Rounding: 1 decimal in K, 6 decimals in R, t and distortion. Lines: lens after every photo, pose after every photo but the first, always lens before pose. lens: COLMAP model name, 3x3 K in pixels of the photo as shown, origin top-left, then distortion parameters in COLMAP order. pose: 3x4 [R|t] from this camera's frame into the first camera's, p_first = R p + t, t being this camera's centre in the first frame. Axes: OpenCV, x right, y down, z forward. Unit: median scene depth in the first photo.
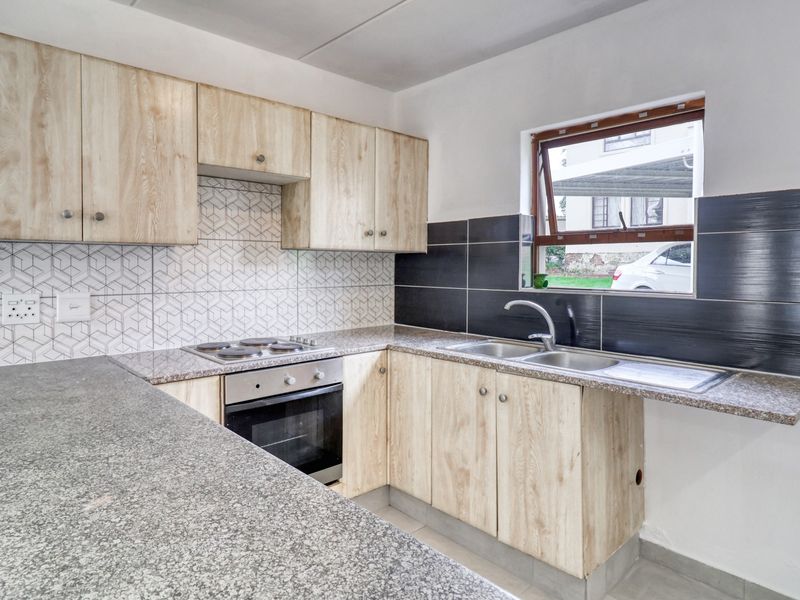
lens RADIAL K [[498.2, 0, 410.2], [0, 498.2, 276.6], [0, 0, 1]] dist [0.000703, 0.000015]
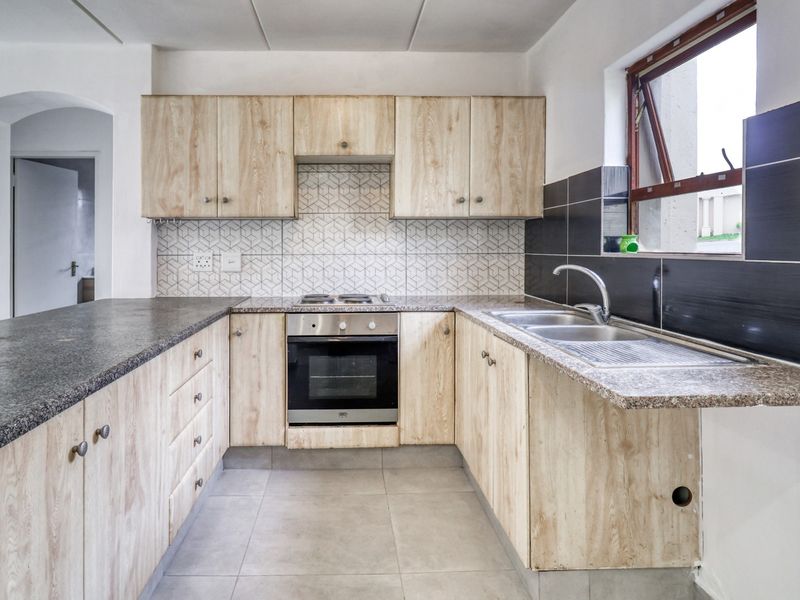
lens RADIAL K [[525.8, 0, 373.7], [0, 525.8, 249.5], [0, 0, 1]] dist [-0.003221, 0.001282]
pose [[0.754934, -0.005585, -0.655777, 0.554505], [-0.006873, 0.999841, -0.016428, 0.037698], [0.655765, 0.016910, 0.754776, 0.071272]]
